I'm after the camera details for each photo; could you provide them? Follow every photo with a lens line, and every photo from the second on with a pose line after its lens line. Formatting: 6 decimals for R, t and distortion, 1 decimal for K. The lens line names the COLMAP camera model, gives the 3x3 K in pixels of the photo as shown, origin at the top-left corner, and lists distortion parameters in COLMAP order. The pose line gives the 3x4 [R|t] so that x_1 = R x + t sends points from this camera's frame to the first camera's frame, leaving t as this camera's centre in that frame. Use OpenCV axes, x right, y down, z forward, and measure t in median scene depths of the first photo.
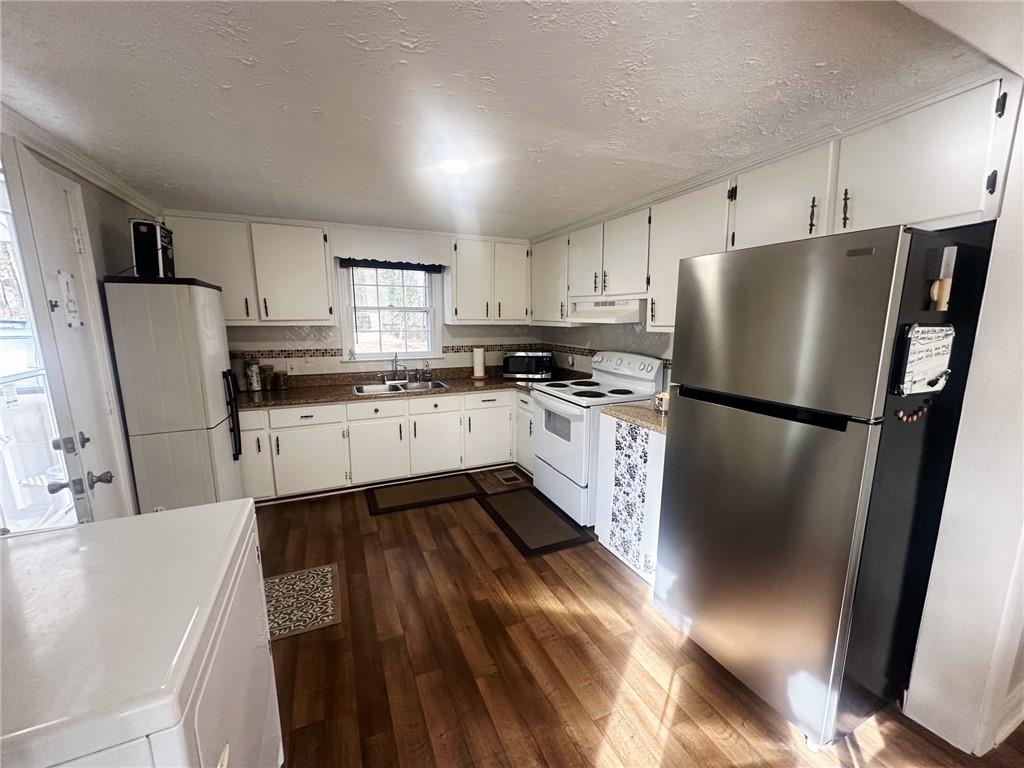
lens RADIAL K [[410.7, 0, 512.0], [0, 410.7, 384.0], [0, 0, 1]] dist [-0.000802, 0.000149]
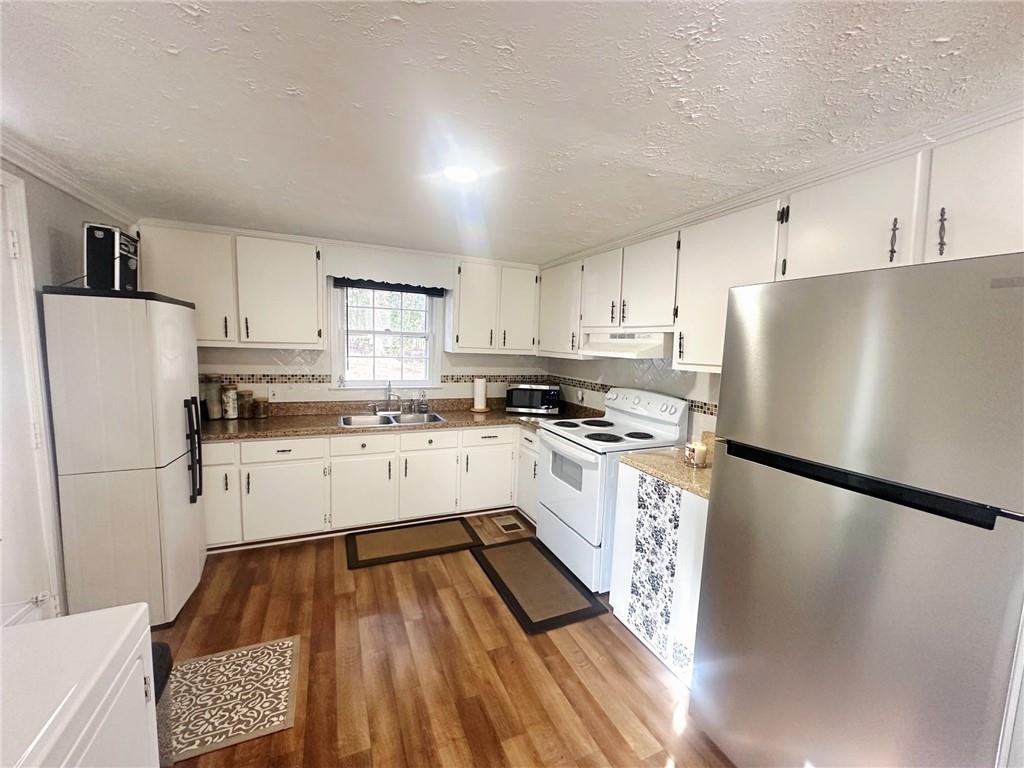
lens RADIAL K [[410.7, 0, 512.0], [0, 410.7, 384.0], [0, 0, 1]] dist [-0.000802, 0.000149]
pose [[0.999456, 0.032894, -0.002288, -0.010629], [-0.032973, 0.997415, -0.063838, -0.025774], [0.000182, 0.063879, 0.997958, 0.111756]]
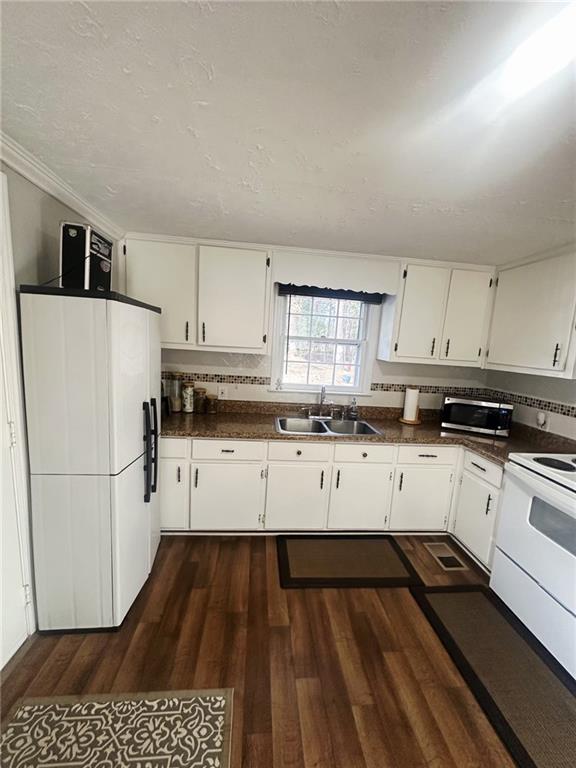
lens RADIAL K [[308.0, 0, 288.0], [0, 308.0, 384.0], [0, 0, 1]] dist [-0.000802, 0.000149]
pose [[0.944381, 0.099058, -0.313578, -0.178600], [-0.111572, 0.993509, -0.022170, -0.074160], [0.309347, 0.055924, 0.949303, 0.396227]]
